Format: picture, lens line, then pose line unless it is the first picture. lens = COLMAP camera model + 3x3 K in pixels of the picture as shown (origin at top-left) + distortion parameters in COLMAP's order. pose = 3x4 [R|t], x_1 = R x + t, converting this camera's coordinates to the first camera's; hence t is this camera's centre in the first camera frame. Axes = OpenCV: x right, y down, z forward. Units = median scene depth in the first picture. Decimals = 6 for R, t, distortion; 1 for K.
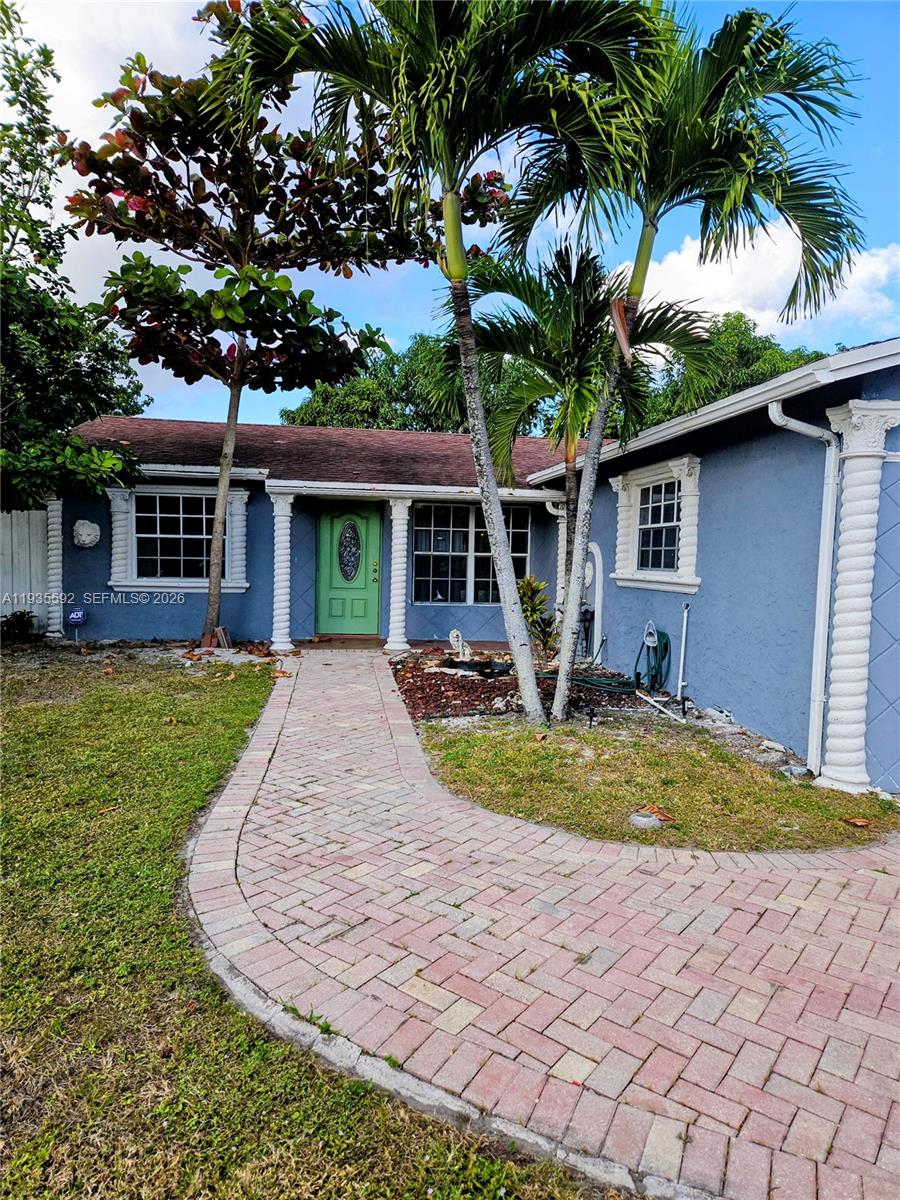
lens RADIAL K [[805.9, 0, 444.2], [0, 805.9, 595.0], [0, 0, 1]] dist [0.079272, -0.068176]
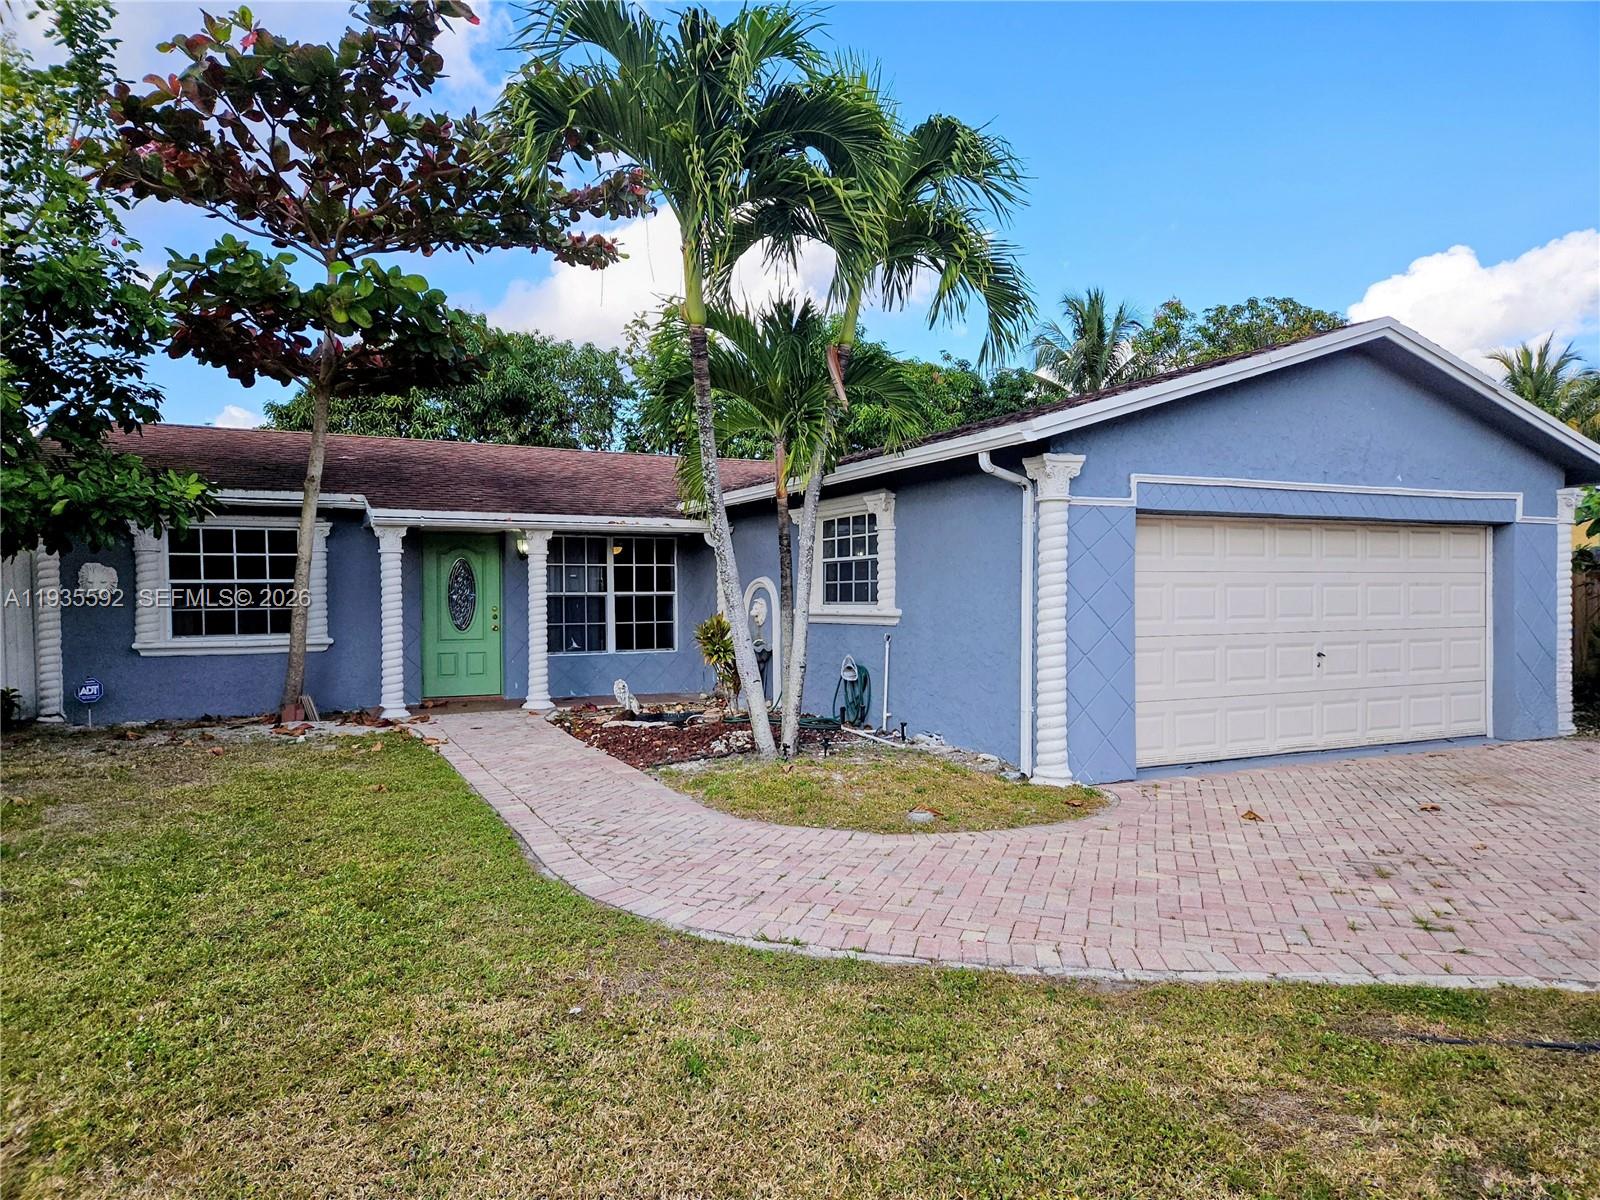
lens RADIAL K [[1074.6, 0, 815.4], [0, 1074.6, 605.4], [0, 0, 1]] dist [0.079272, -0.068176]
pose [[0.942088, -0.031251, 0.333907, -0.178520], [0.044195, 0.998534, -0.031236, 0.008549], [-0.332441, 0.044184, 0.942088, -0.182830]]
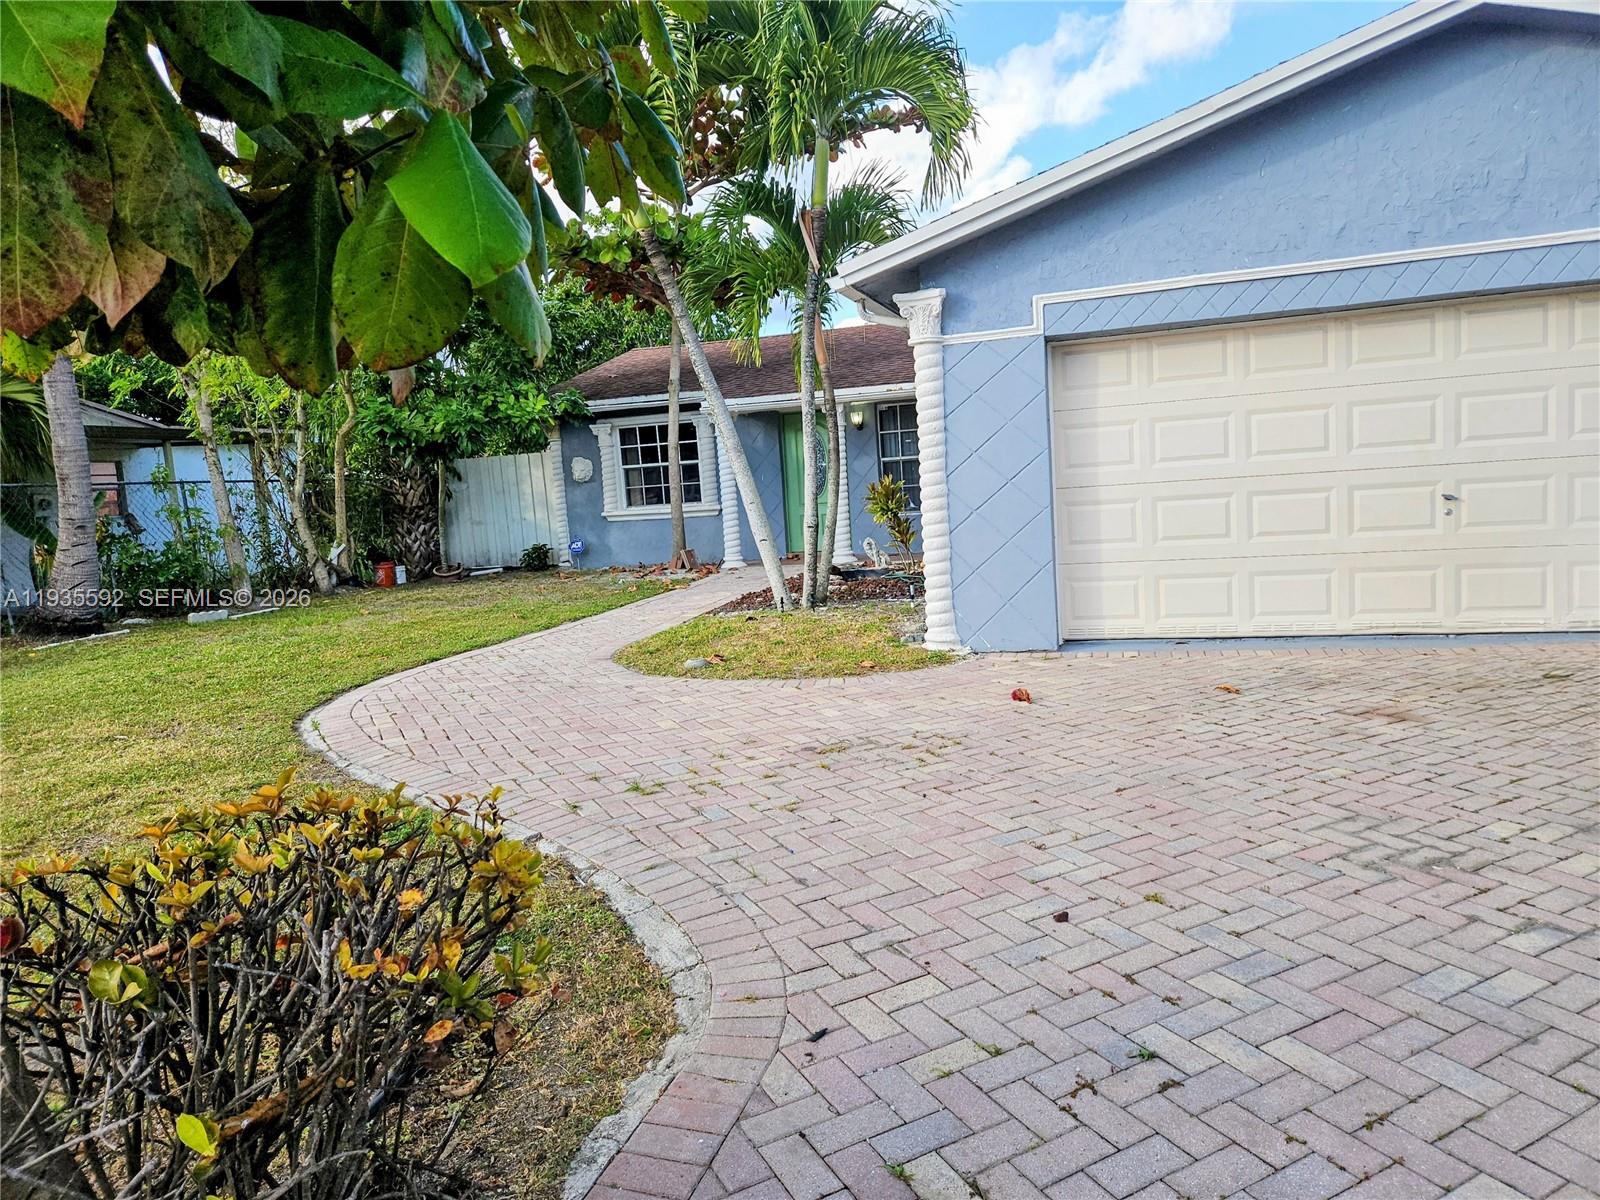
lens RADIAL K [[1074.6, 0, 815.4], [0, 1074.6, 605.4], [0, 0, 1]] dist [0.079272, -0.068176]
pose [[0.906565, -0.032966, -0.420778, 0.499163], [0.064431, 0.996070, 0.060778, 0.042124], [0.417120, -0.082211, 0.905126, -0.203276]]
